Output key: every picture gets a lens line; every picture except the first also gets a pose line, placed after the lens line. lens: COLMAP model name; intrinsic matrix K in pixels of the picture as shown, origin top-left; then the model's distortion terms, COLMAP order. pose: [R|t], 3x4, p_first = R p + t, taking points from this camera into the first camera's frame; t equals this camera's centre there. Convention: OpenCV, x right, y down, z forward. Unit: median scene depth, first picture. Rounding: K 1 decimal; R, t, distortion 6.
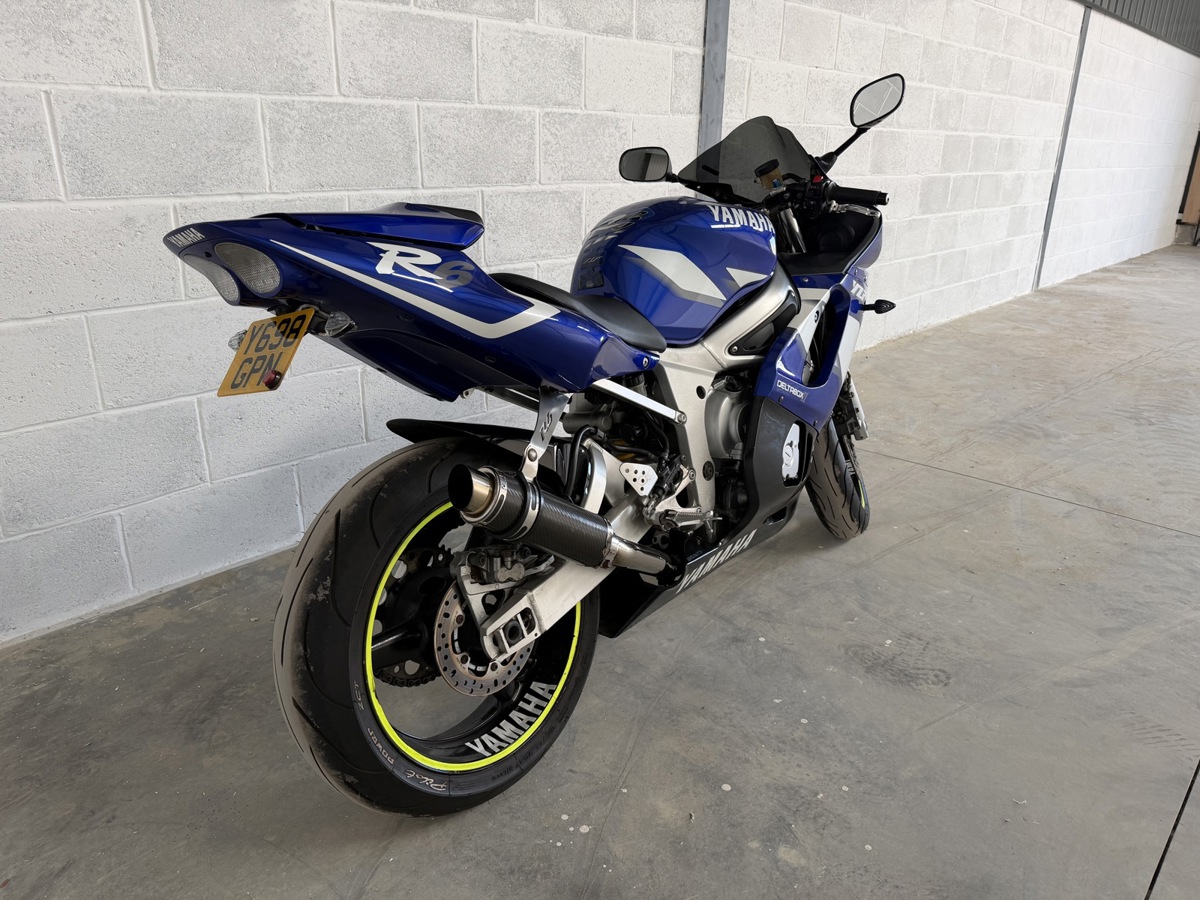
lens RADIAL K [[851.9, 0, 600.0], [0, 851.9, 450.0], [0, 0, 1]] dist [0.006652, -0.014136]
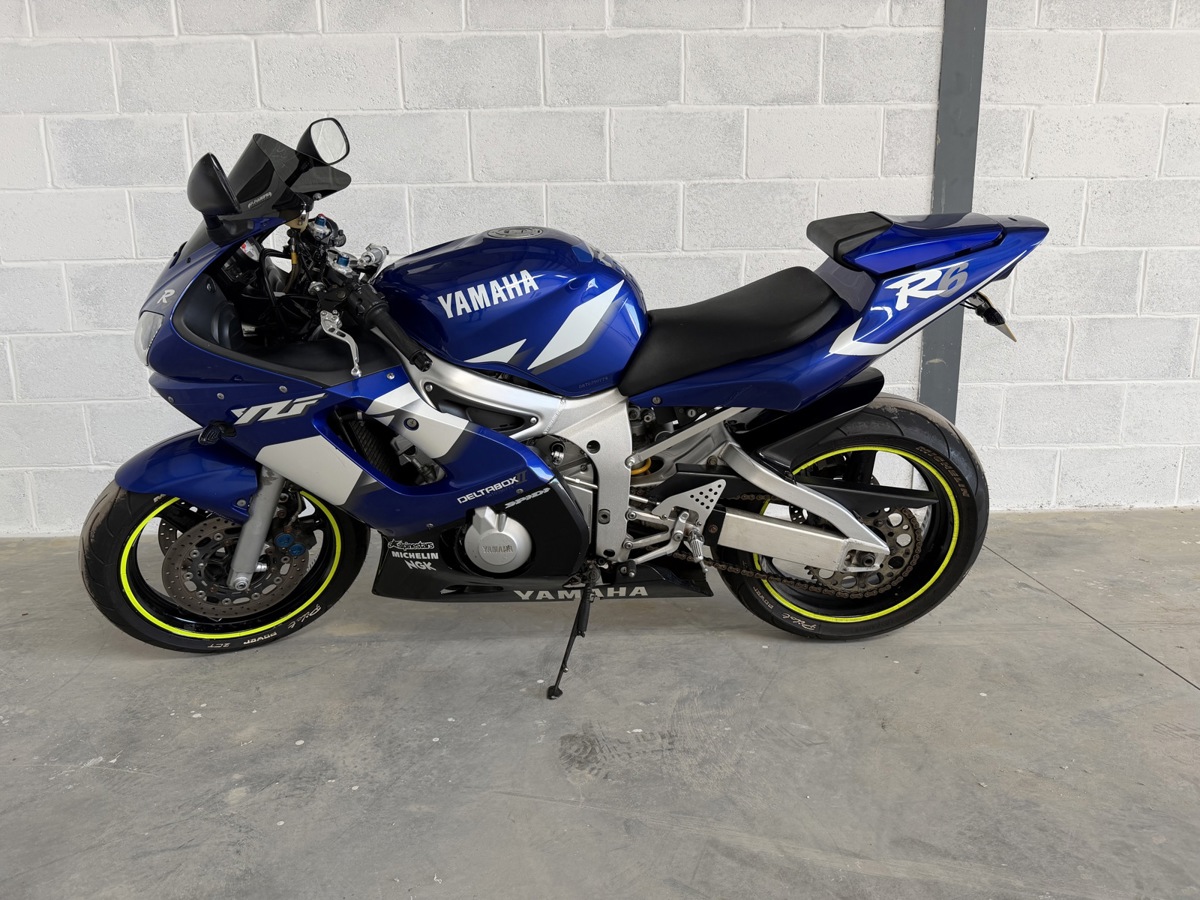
lens RADIAL K [[847.7, 0, 603.6], [0, 847.7, 452.8], [0, 0, 1]] dist [0.023593, -0.034480]
pose [[0.700947, 0.122992, -0.702528, 0.841535], [-0.218972, 0.974557, -0.047863, 0.003863], [0.678767, 0.187384, 0.710044, 0.317185]]
